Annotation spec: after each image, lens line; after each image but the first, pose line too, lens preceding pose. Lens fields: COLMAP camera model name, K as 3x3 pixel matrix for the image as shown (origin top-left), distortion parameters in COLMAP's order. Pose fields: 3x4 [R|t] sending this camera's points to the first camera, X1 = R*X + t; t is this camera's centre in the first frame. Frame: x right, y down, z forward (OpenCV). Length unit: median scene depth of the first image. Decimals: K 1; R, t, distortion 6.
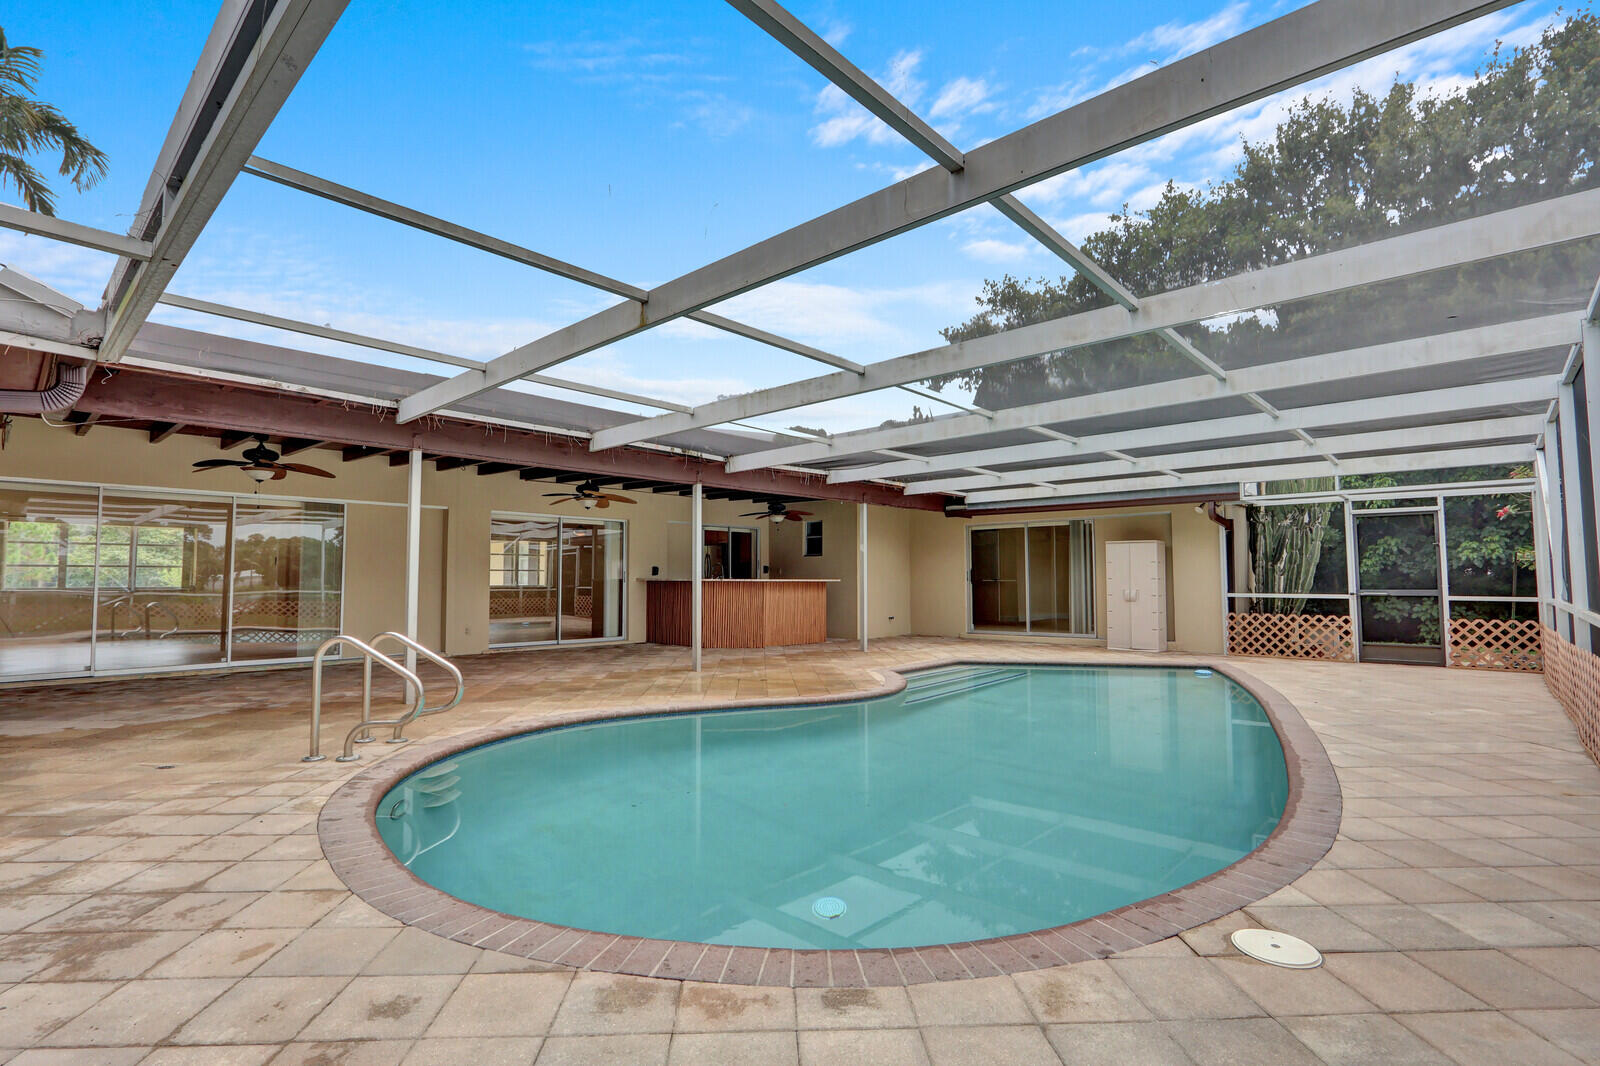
lens RADIAL K [[757.3, 0, 800.0], [0, 757.3, 533.0], [0, 0, 1]] dist [-0.006721, 0.000225]
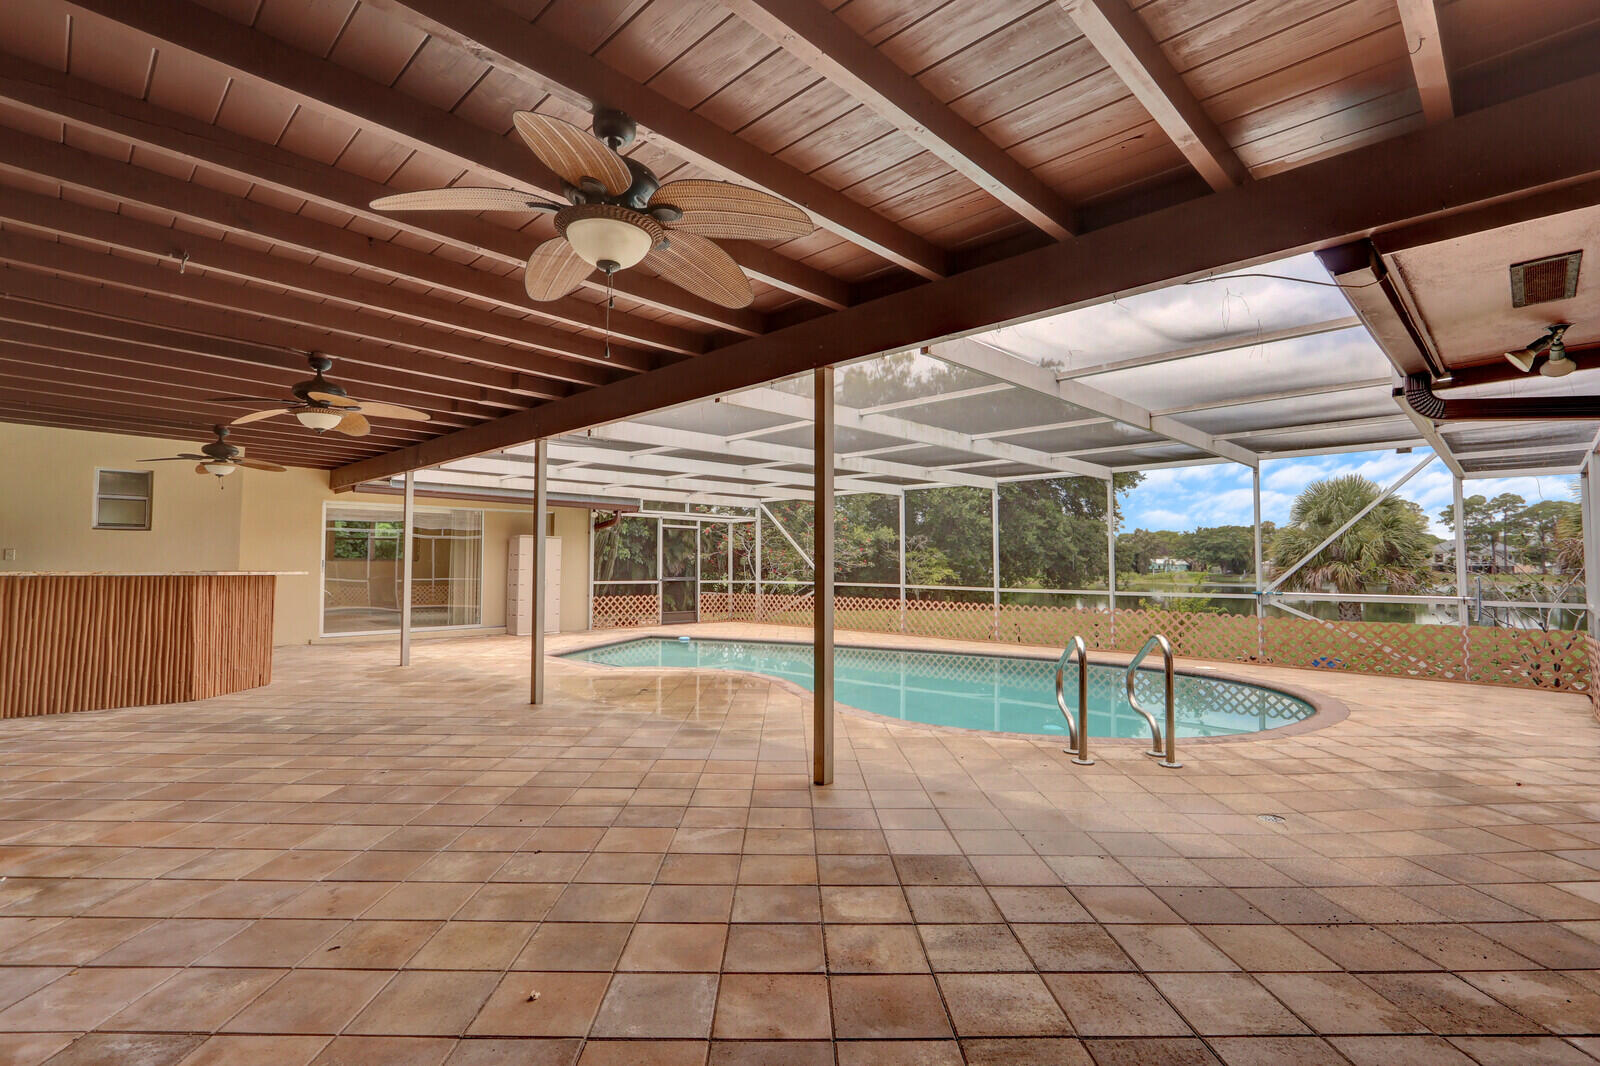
lens RADIAL K [[744.0, 0, 809.9], [0, 744.0, 536.9], [0, 0, 1]] dist [-0.001184, -0.000570]
pose [[0.024824, 0.041686, 0.998822, -0.821737], [-0.064215, 0.997133, -0.040020, 0.038736], [-0.997627, -0.063146, 0.027430, 0.737661]]
